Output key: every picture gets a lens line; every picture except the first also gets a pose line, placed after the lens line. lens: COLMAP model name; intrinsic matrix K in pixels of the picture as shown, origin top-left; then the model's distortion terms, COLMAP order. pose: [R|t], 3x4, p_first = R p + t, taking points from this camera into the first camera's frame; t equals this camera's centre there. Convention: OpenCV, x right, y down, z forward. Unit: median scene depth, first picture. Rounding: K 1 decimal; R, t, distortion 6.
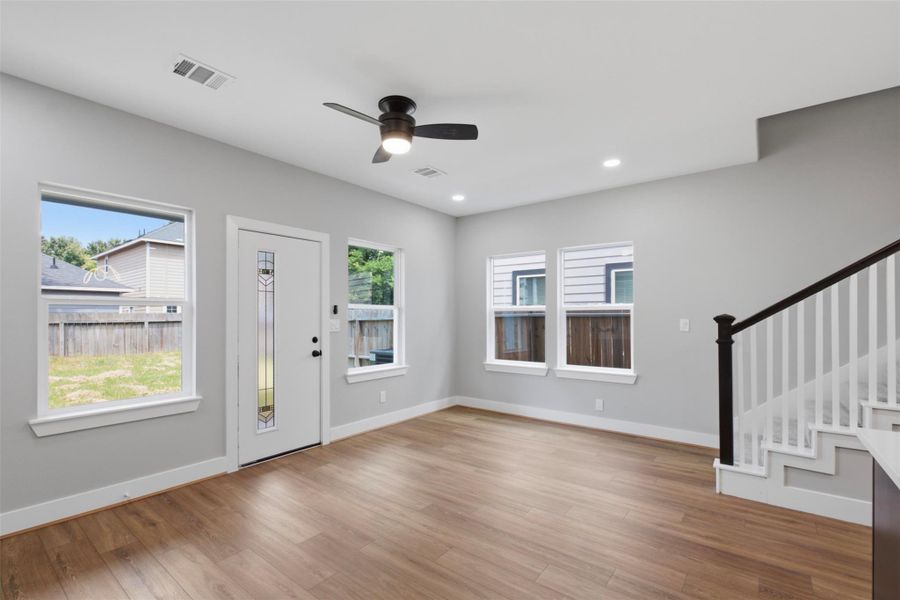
lens RADIAL K [[401.7, 0, 446.8], [0, 401.7, 315.5], [0, 0, 1]] dist [-0.000731, 0.000023]
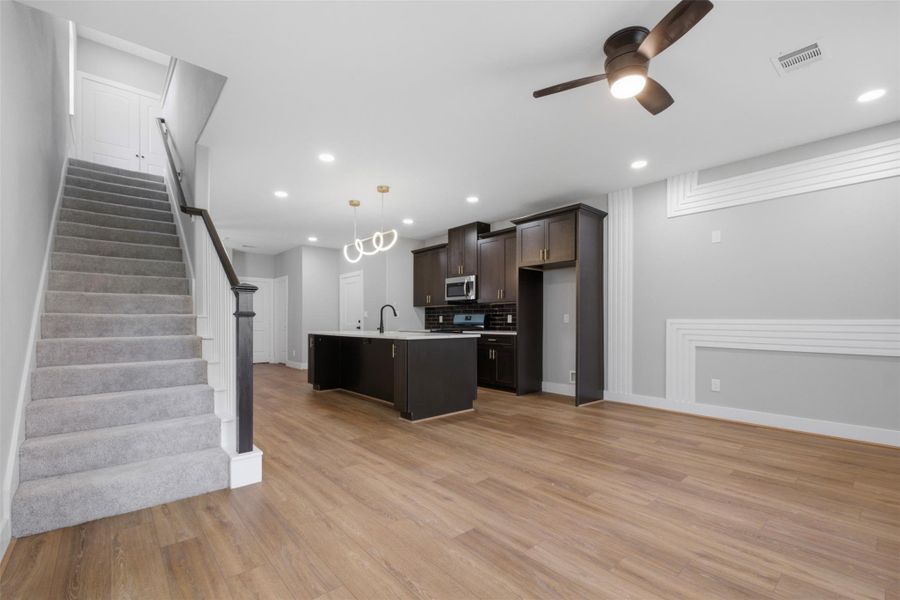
lens RADIAL K [[389.0, 0, 451.4], [0, 389.0, 322.6], [0, 0, 1]] dist [-0.000921, -0.000080]
pose [[-0.982863, 0.000889, 0.184335, 0.078731], [0.001162, 0.999998, 0.001370, 0.073228], [-0.184333, 0.001560, -0.982863, 1.549224]]
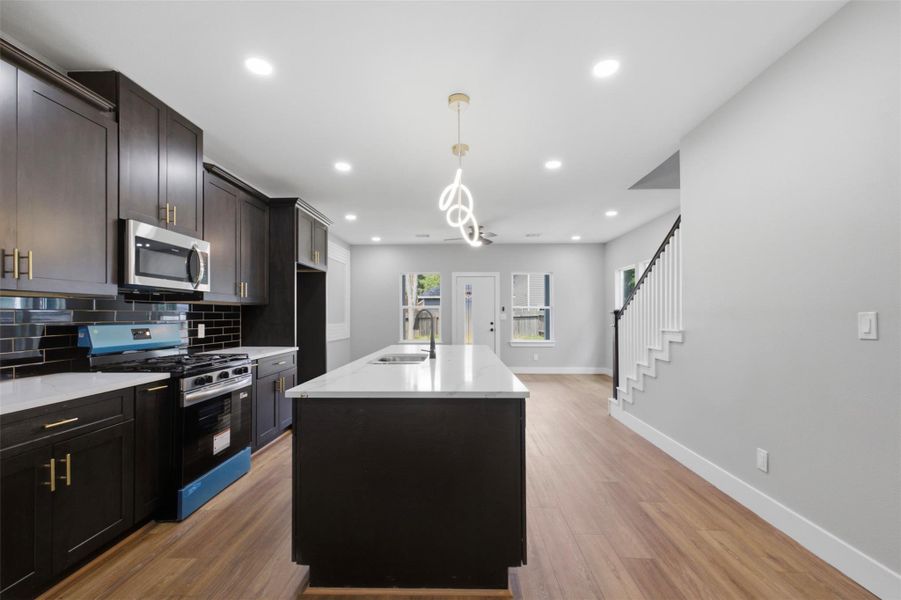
lens RADIAL K [[395.1, 0, 460.8], [0, 395.1, 310.2], [0, 0, 1]] dist [-0.000105, 0.000021]
pose [[0.610253, -0.008545, -0.792161, 1.430387], [0.002087, 0.999956, -0.009179, 0.012306], [0.792204, 0.003948, 0.610243, -0.467903]]
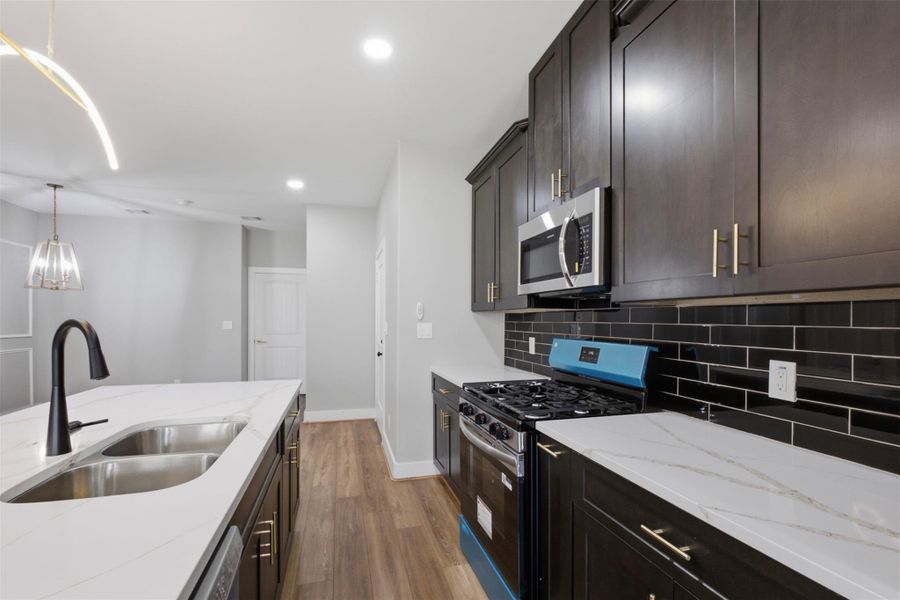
lens RADIAL K [[406.7, 0, 448.5], [0, 406.7, 317.8], [0, 0, 1]] dist [0.001844, 0.000094]
pose [[-0.798576, 0.001062, 0.601893, 0.170100], [-0.004093, 0.999966, -0.007194, 0.002006], [-0.601880, -0.008209, -0.798544, 0.128290]]
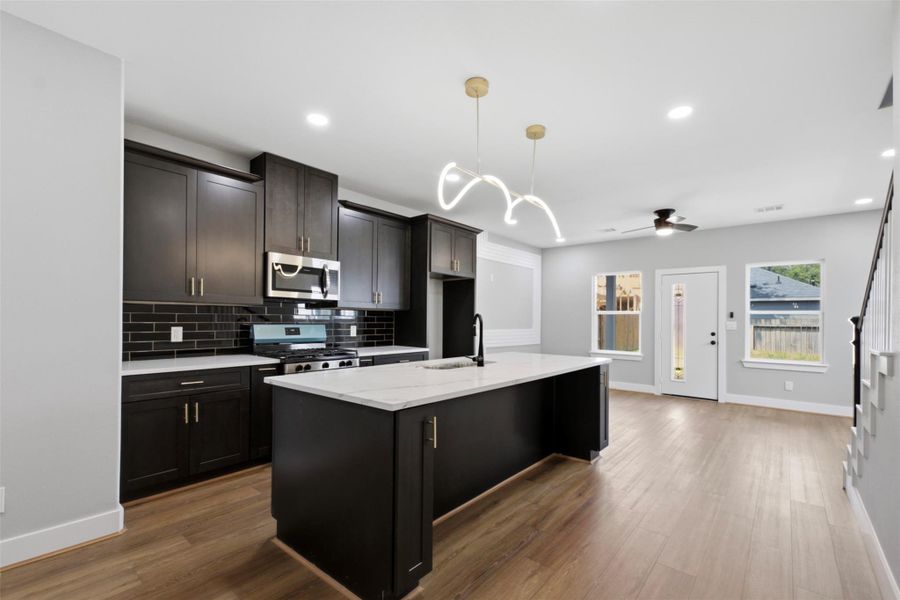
lens RADIAL K [[406.7, 0, 448.5], [0, 406.7, 317.8], [0, 0, 1]] dist [0.001844, 0.000094]
pose [[-0.035273, -0.002912, -0.999373, 1.550696], [-0.009083, 0.999955, -0.002594, 0.012188], [0.999336, 0.008986, -0.035298, 0.007943]]
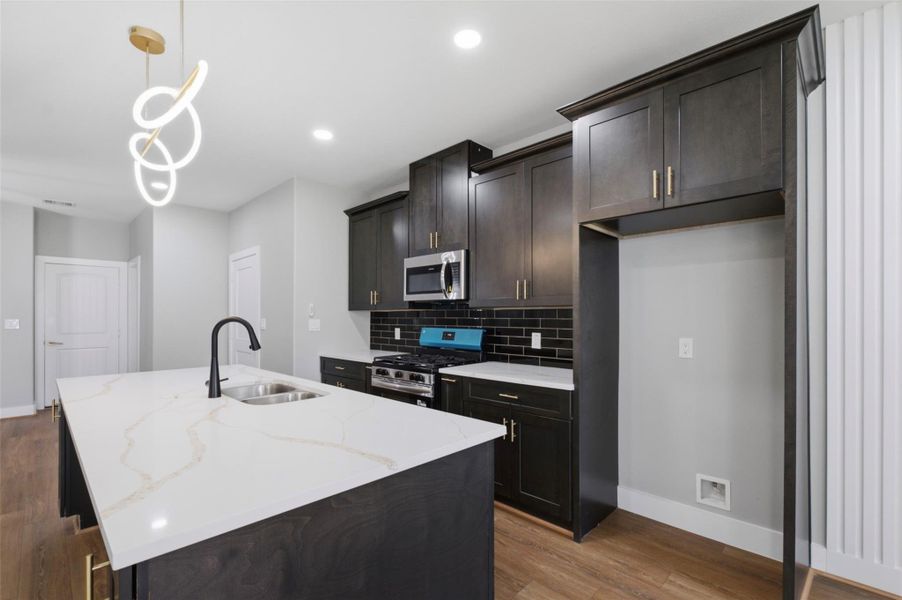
lens RADIAL K [[402.6, 0, 447.7], [0, 402.6, 315.5], [0, 0, 1]] dist [-0.000731, 0.000023]
pose [[-0.993125, 0.001367, 0.117047, 0.245443], [0.000768, 0.999986, -0.005160, 0.003150], [-0.117053, -0.005034, -0.993113, 0.590624]]
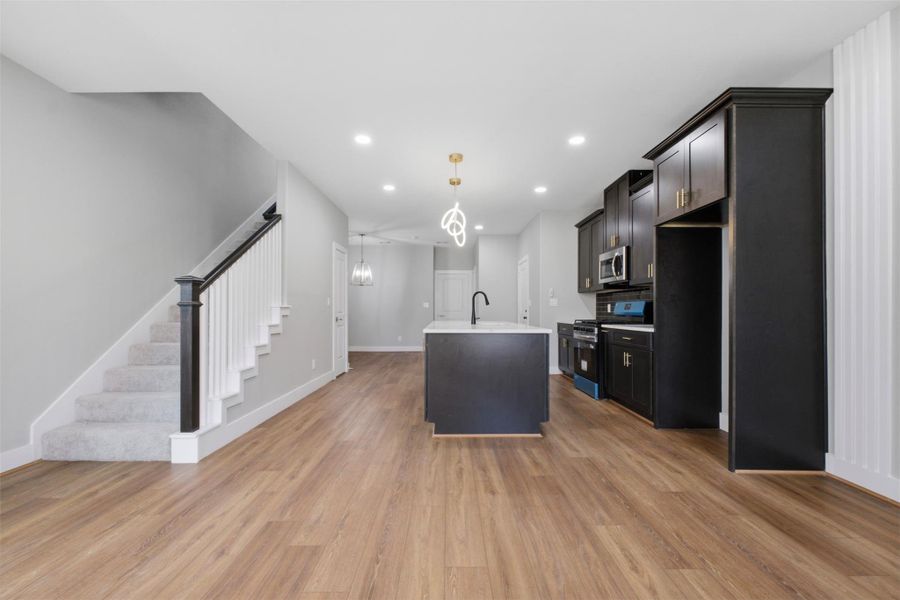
lens RADIAL K [[385.6, 0, 451.9], [0, 385.6, 309.6], [0, 0, 1]] dist [0.000360, 0.000043]
pose [[-0.624771, 0.002356, 0.780805, -0.362310], [-0.001930, 0.999988, -0.004562, 0.071894], [-0.780806, -0.004357, -0.624758, 0.957701]]
